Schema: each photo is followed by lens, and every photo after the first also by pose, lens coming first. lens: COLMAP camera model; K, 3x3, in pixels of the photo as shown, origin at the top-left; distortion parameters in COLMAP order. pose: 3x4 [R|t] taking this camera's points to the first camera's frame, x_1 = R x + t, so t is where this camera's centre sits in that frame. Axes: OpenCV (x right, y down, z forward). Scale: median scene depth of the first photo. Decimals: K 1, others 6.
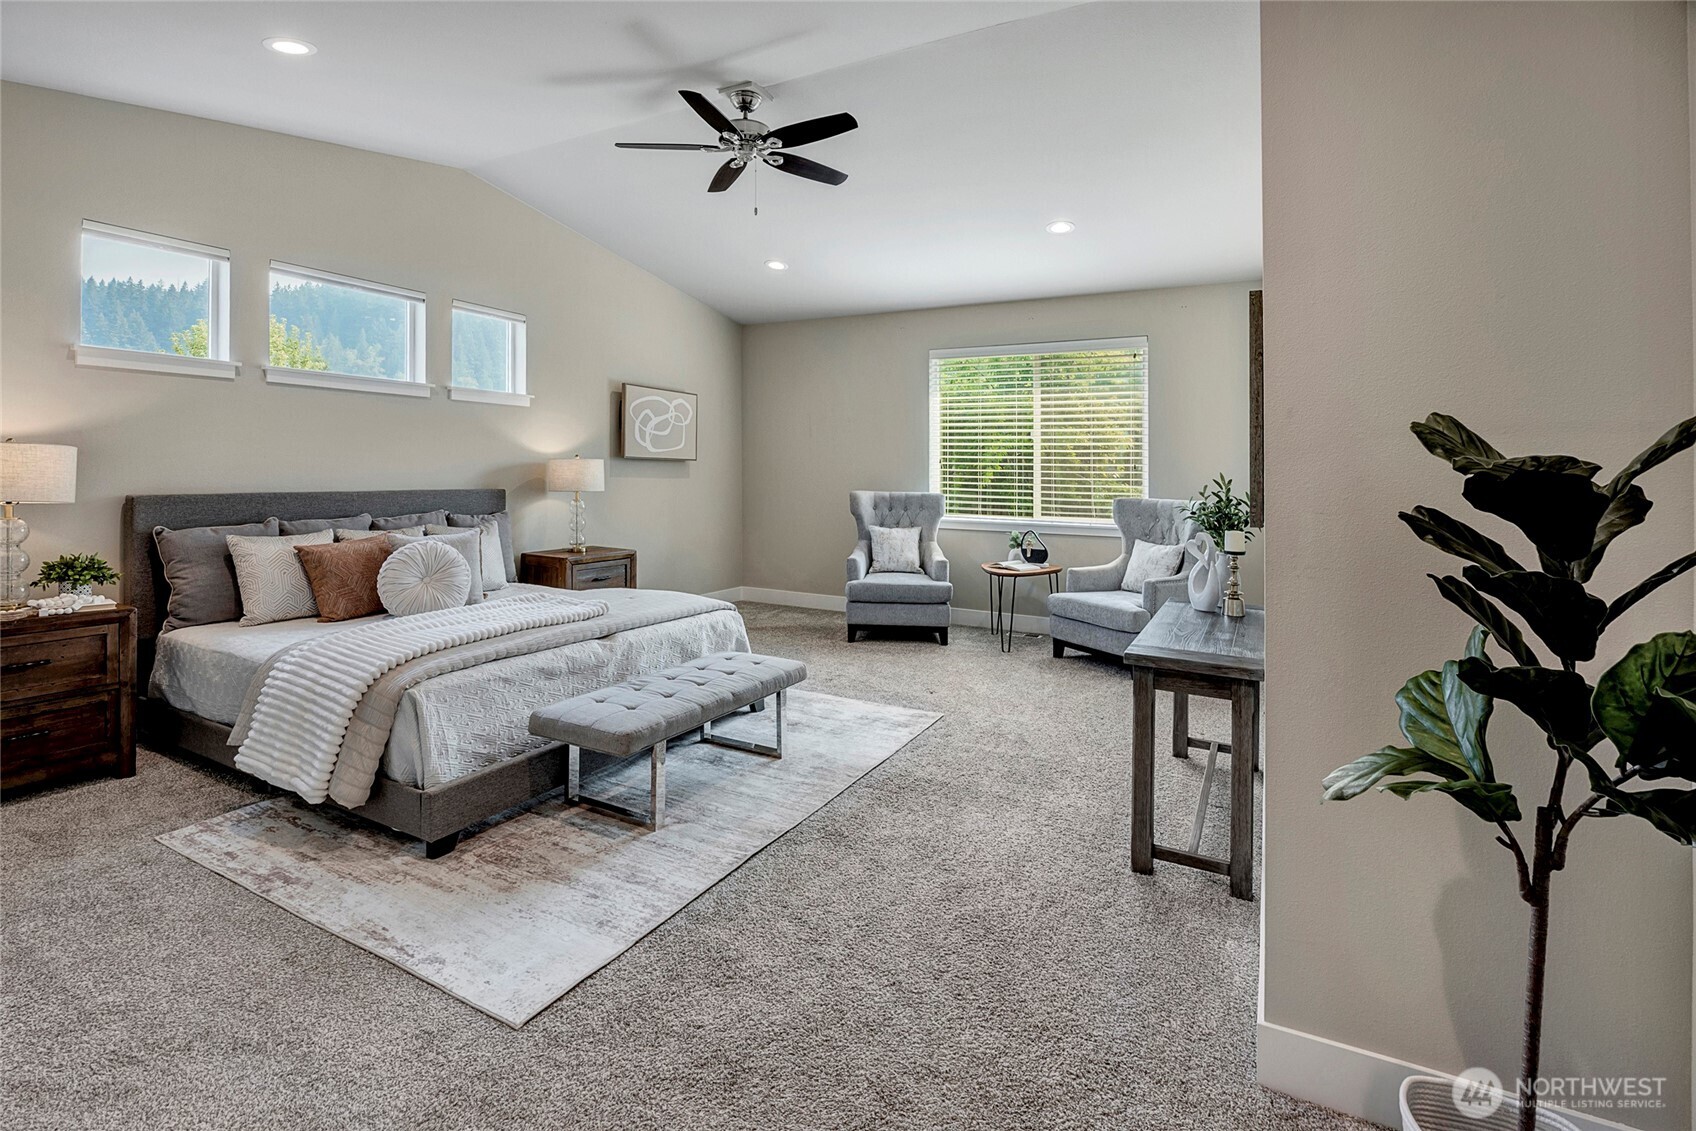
lens RADIAL K [[785.6, 0, 841.3], [0, 785.6, 476.9], [0, 0, 1]] dist [-0.010763, -0.000011]
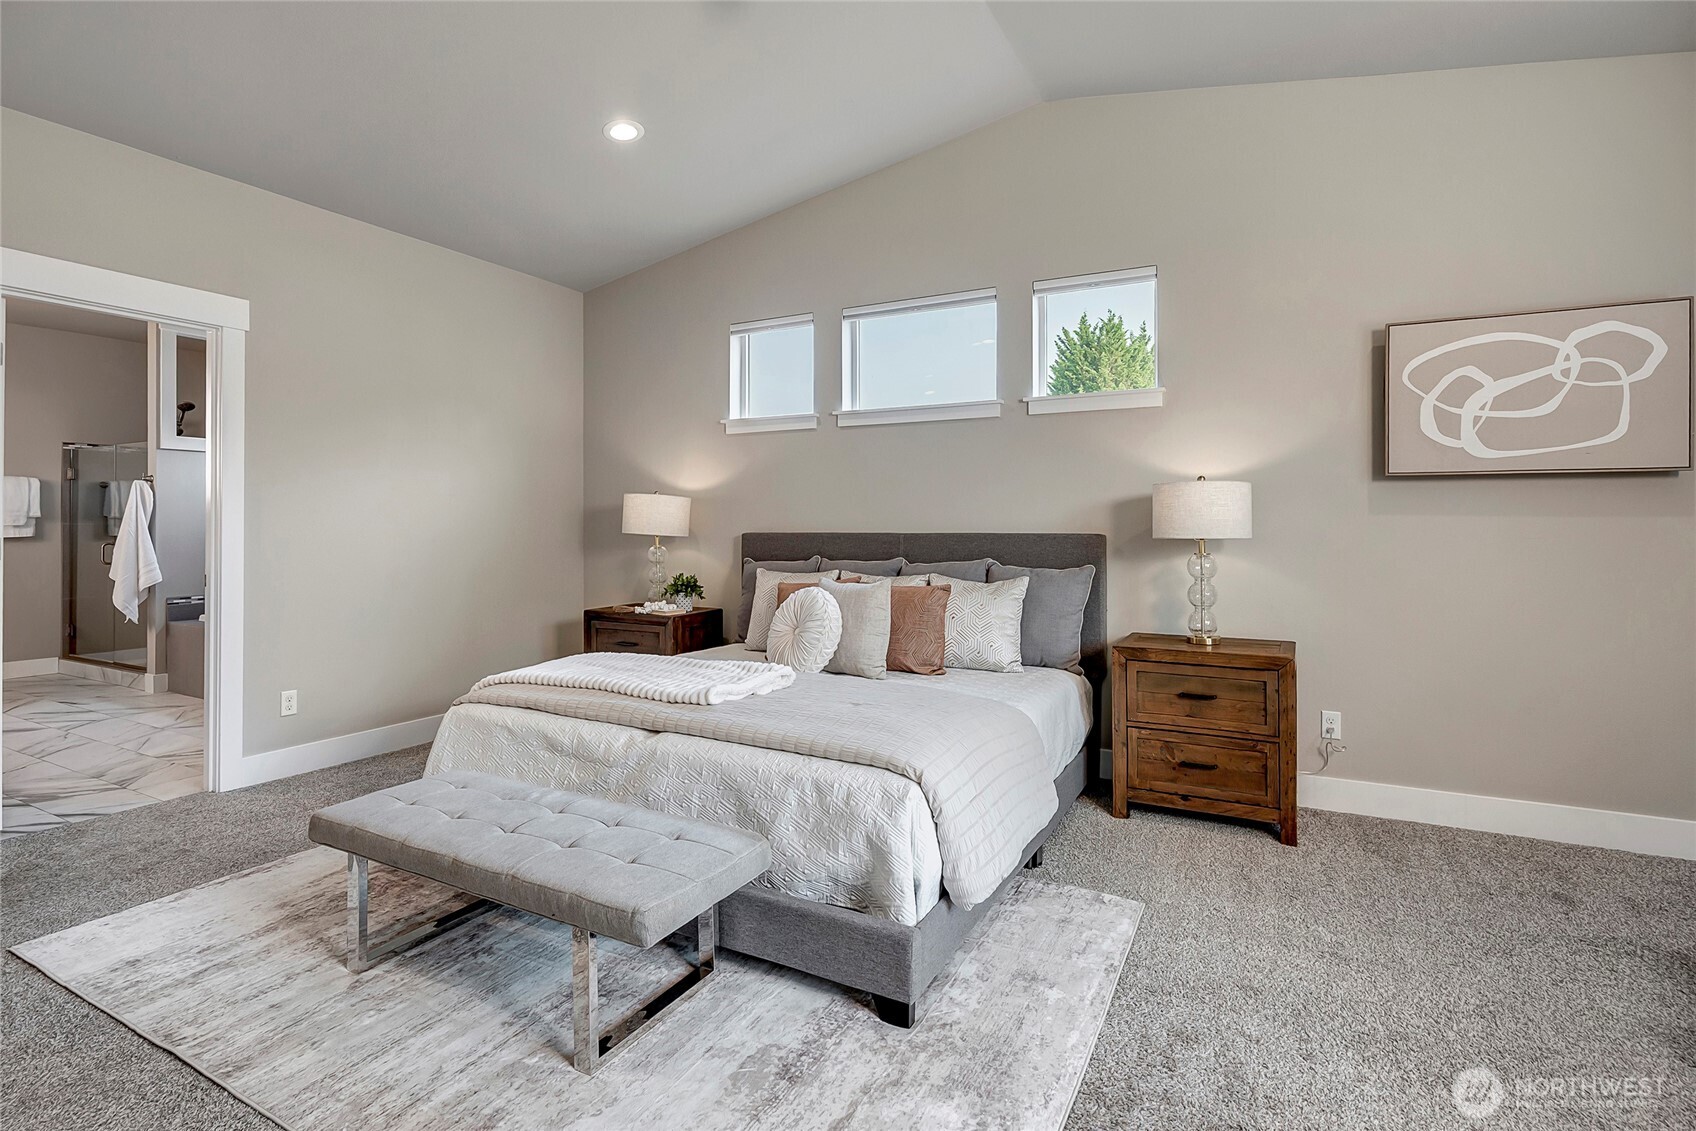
lens RADIAL K [[840.5, 0, 853.3], [0, 840.5, 525.6], [0, 0, 1]] dist [0.001464, 0.000564]
pose [[-0.009039, -0.007966, -0.999927, 0.278655], [-0.005145, 0.999955, -0.007919, 0.014234], [0.999946, 0.005073, -0.009080, 0.726534]]
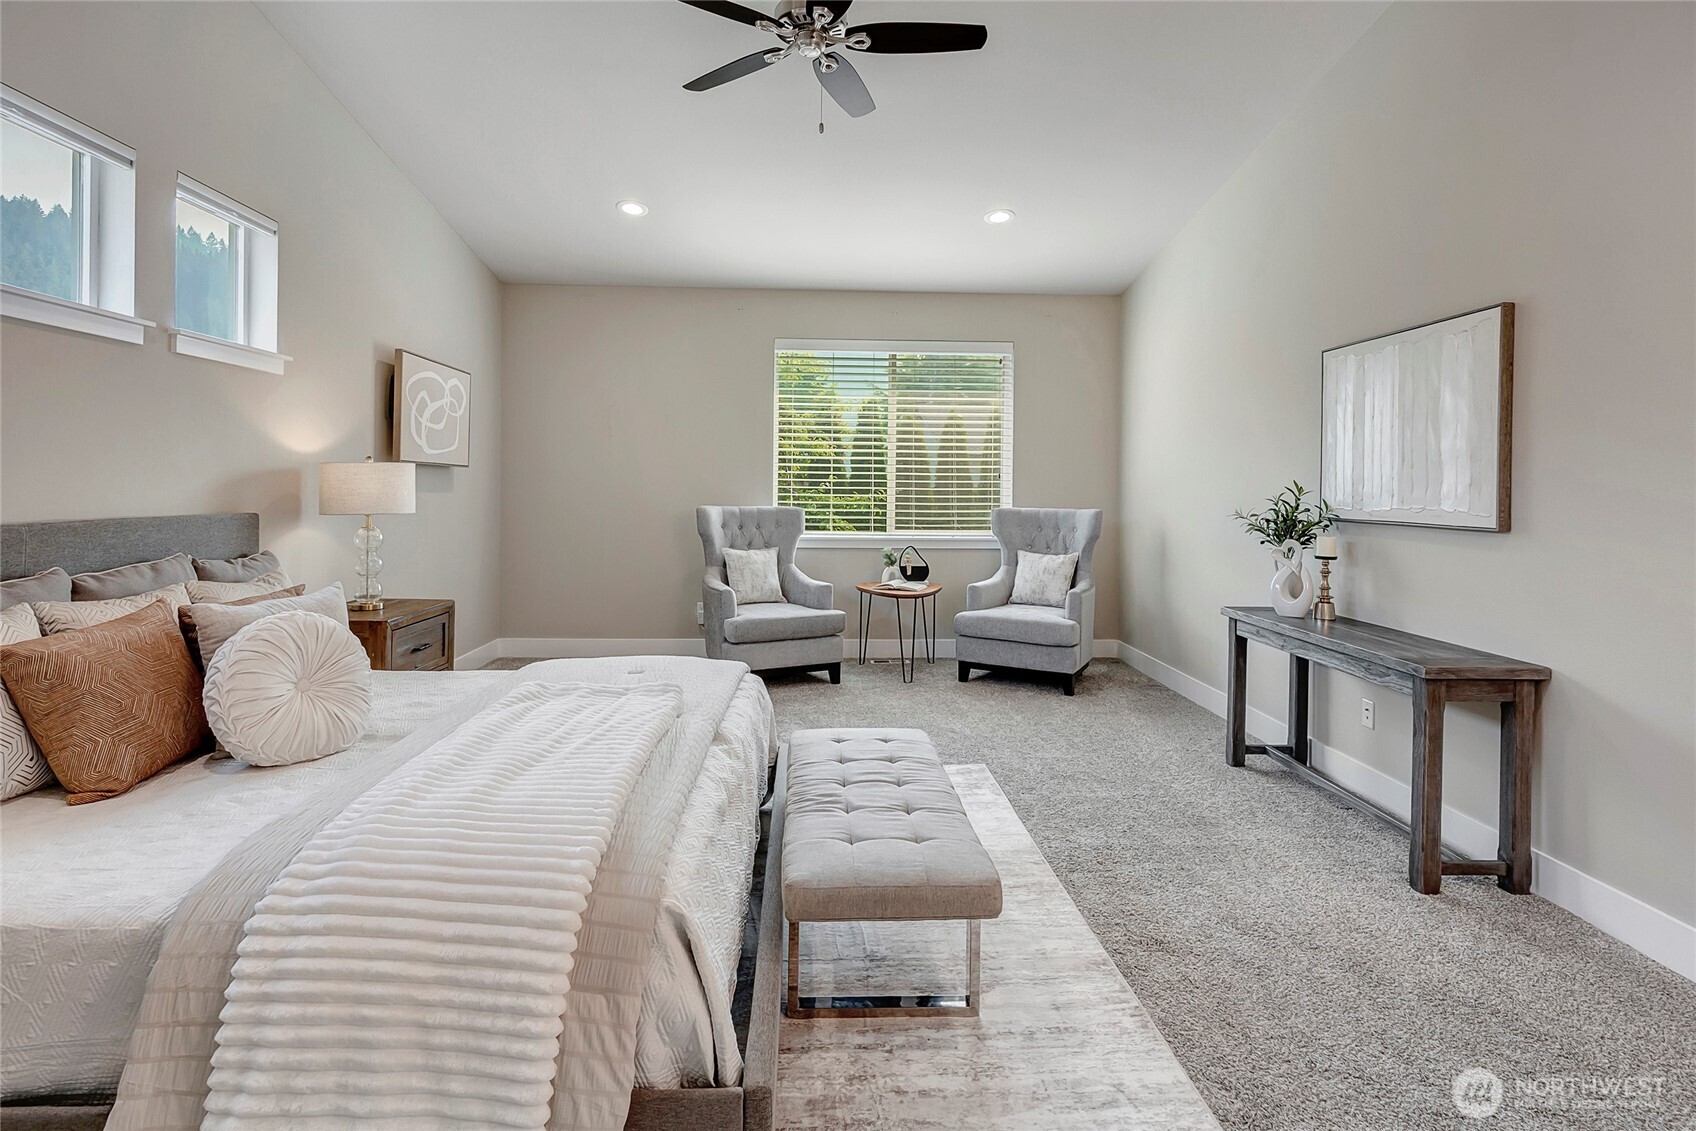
lens RADIAL K [[838.1, 0, 853.7], [0, 838.1, 488.5], [0, 0, 1]] dist [0.002243, 0.000121]
pose [[0.857531, -0.007013, 0.514385, -0.338531], [0.007513, 0.999971, 0.001107, 0.000057], [-0.514377, 0.002915, 0.857559, 0.213314]]
